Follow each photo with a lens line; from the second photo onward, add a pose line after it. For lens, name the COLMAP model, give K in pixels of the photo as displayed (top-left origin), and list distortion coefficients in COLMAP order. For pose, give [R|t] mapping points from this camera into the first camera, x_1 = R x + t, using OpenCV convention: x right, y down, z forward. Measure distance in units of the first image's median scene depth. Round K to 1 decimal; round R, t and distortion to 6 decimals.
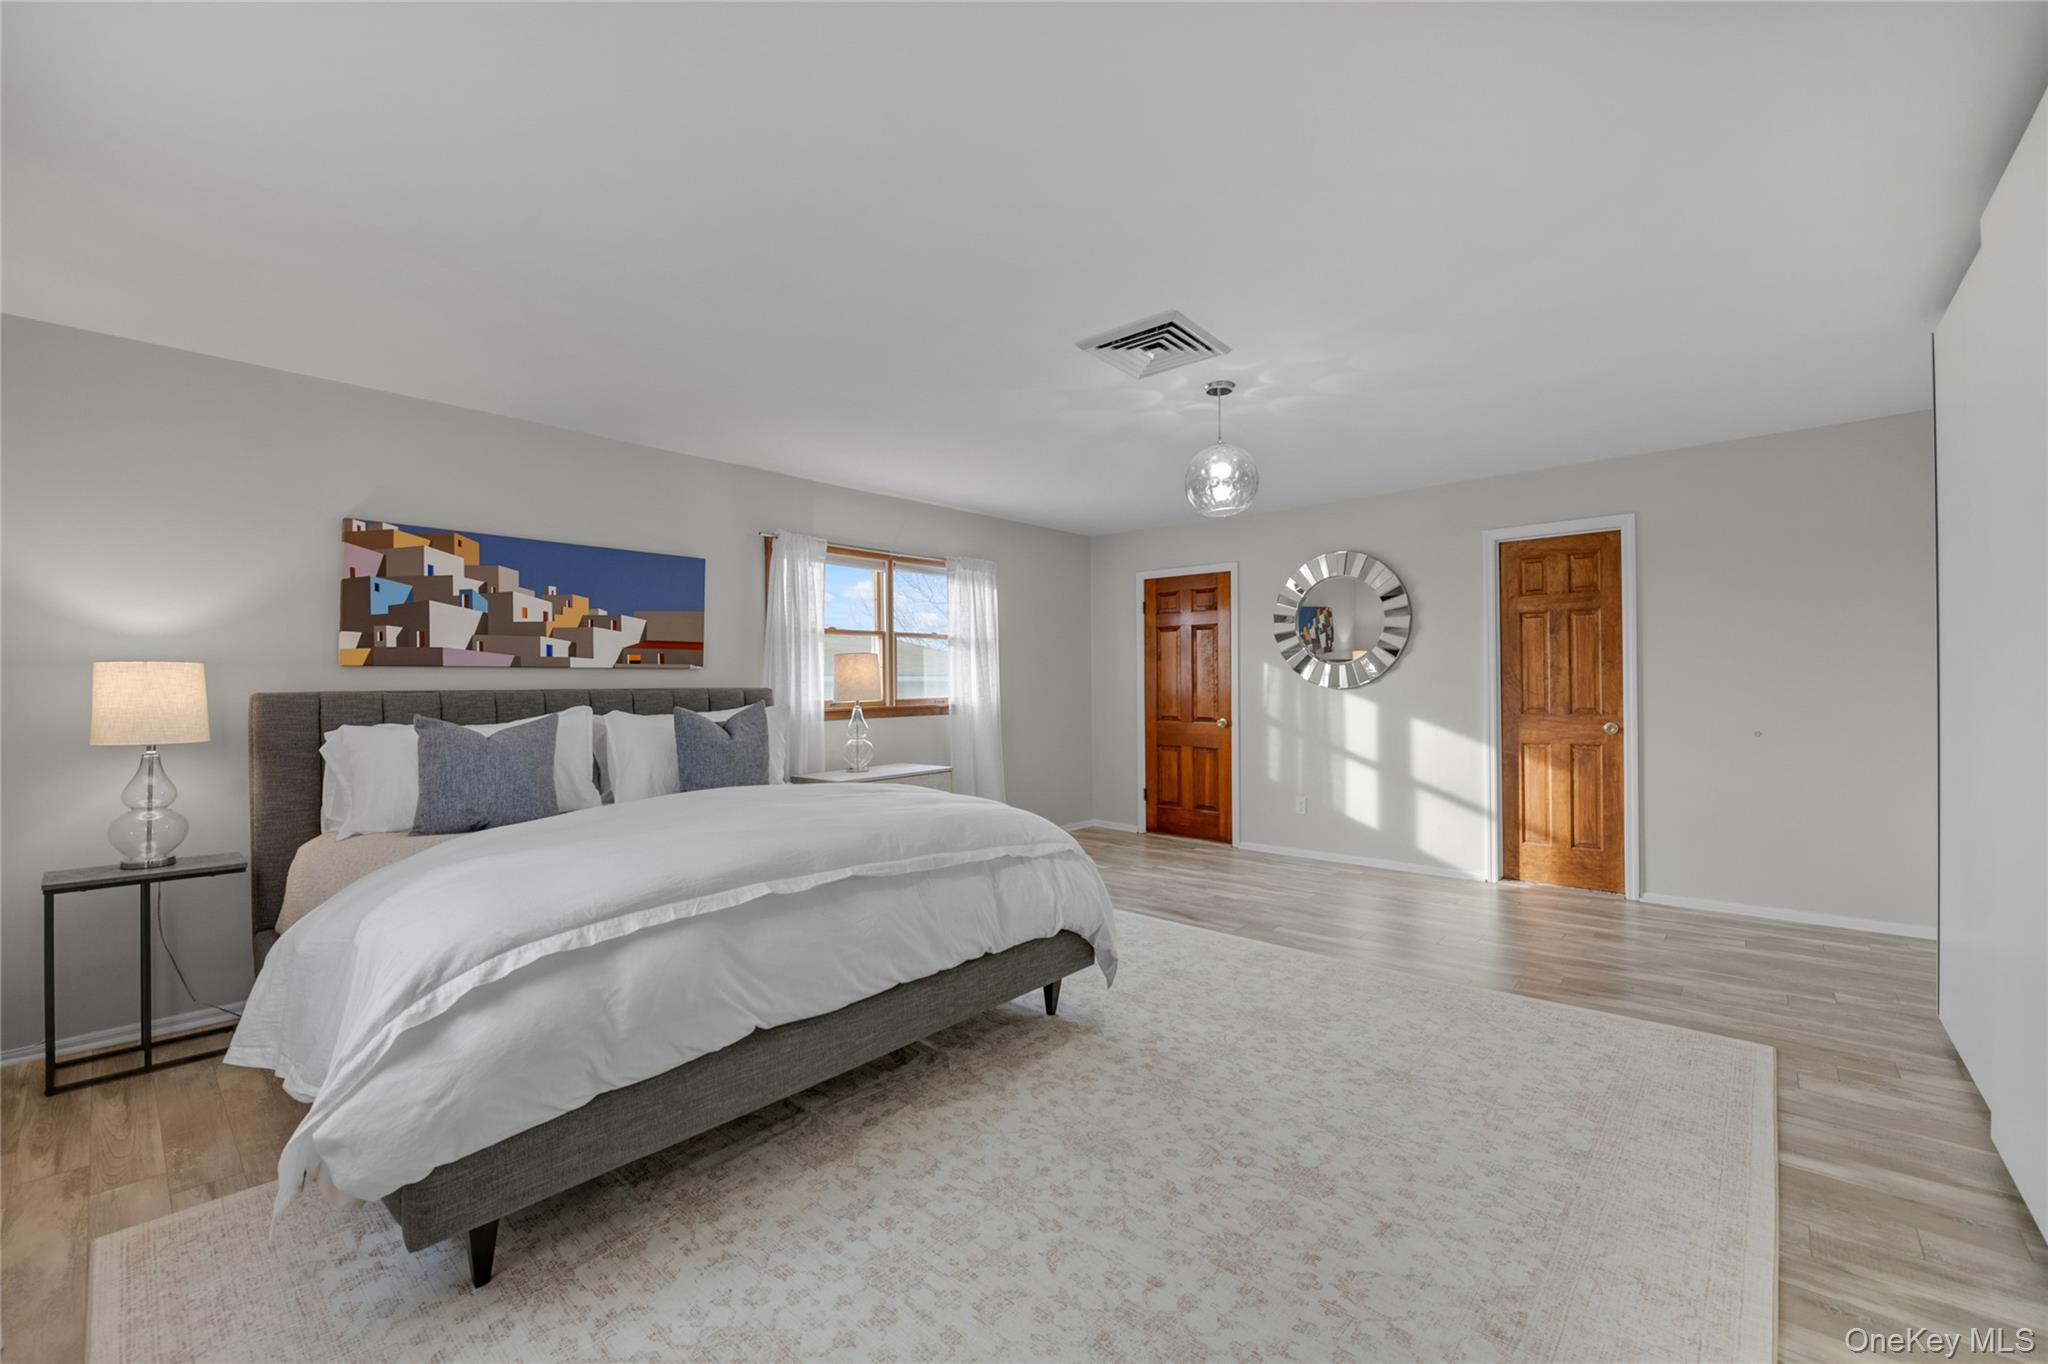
lens RADIAL K [[826.1, 0, 1020.5], [0, 826.1, 688.4], [0, 0, 1]] dist [-0.002193, -0.002410]
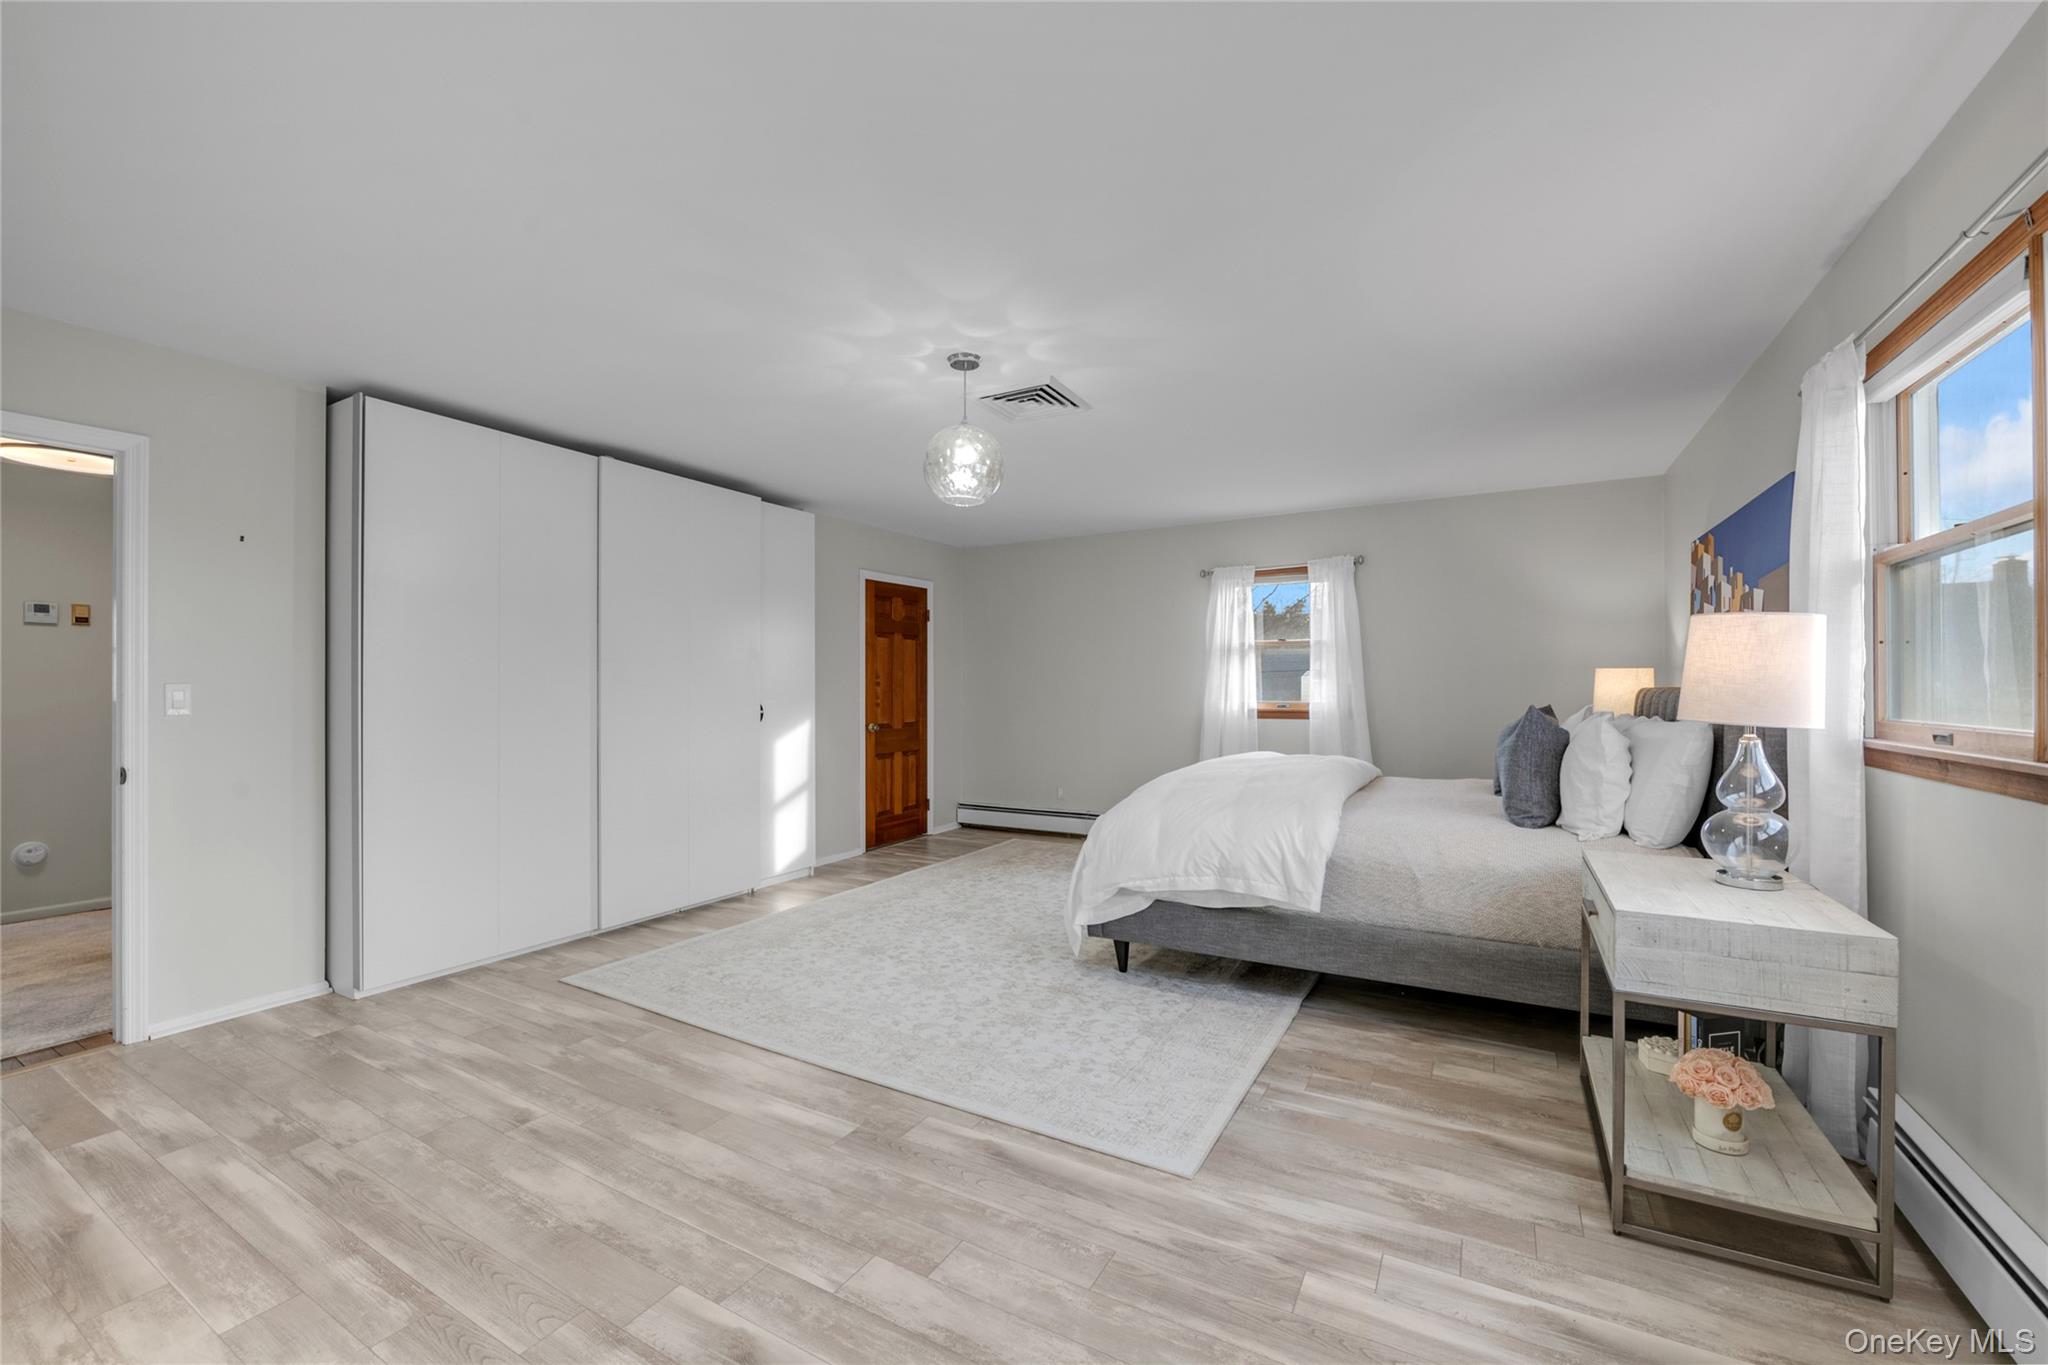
lens RADIAL K [[826.1, 0, 1023.7], [0, 826.1, 681.7], [0, 0, 1]] dist [-0.002193, -0.002410]
pose [[-0.977394, 0.012011, -0.211087, 0.432008], [0.012266, 0.999925, 0.000100, -0.017139], [0.211072, -0.002492, -0.977467, 2.194228]]
